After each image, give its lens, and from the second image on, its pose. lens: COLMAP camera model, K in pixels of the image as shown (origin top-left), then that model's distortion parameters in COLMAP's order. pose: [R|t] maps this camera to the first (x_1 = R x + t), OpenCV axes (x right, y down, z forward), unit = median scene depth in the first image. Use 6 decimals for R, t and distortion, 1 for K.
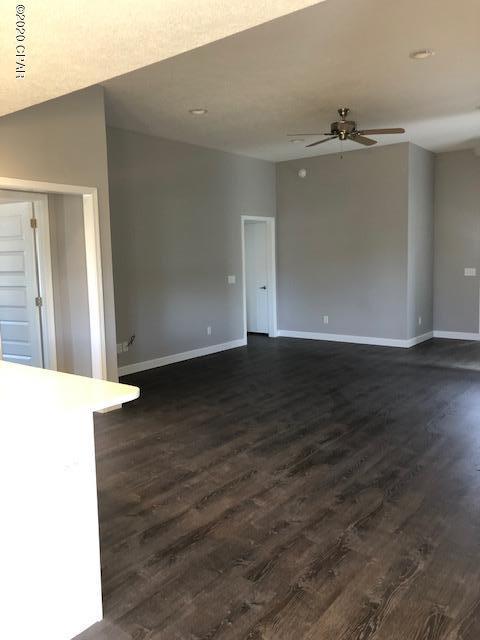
lens RADIAL K [[526.1, 0, 240.0], [0, 526.1, 320.0], [0, 0, 1]] dist [-0.006953, -0.006170]
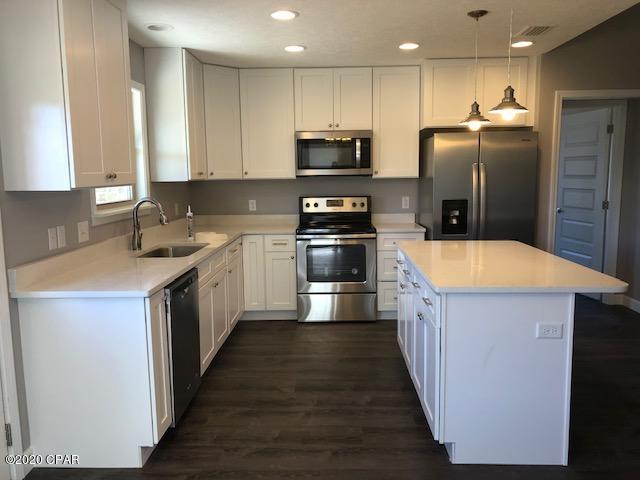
lens RADIAL K [[526.1, 0, 320.0], [0, 526.1, 240.0], [0, 0, 1]] dist [-0.006953, -0.006170]
pose [[0.600269, 0.122439, -0.790370, 0.106943], [-0.096984, 0.992063, 0.080026, 0.005368], [0.793896, 0.028616, 0.607380, -0.074316]]
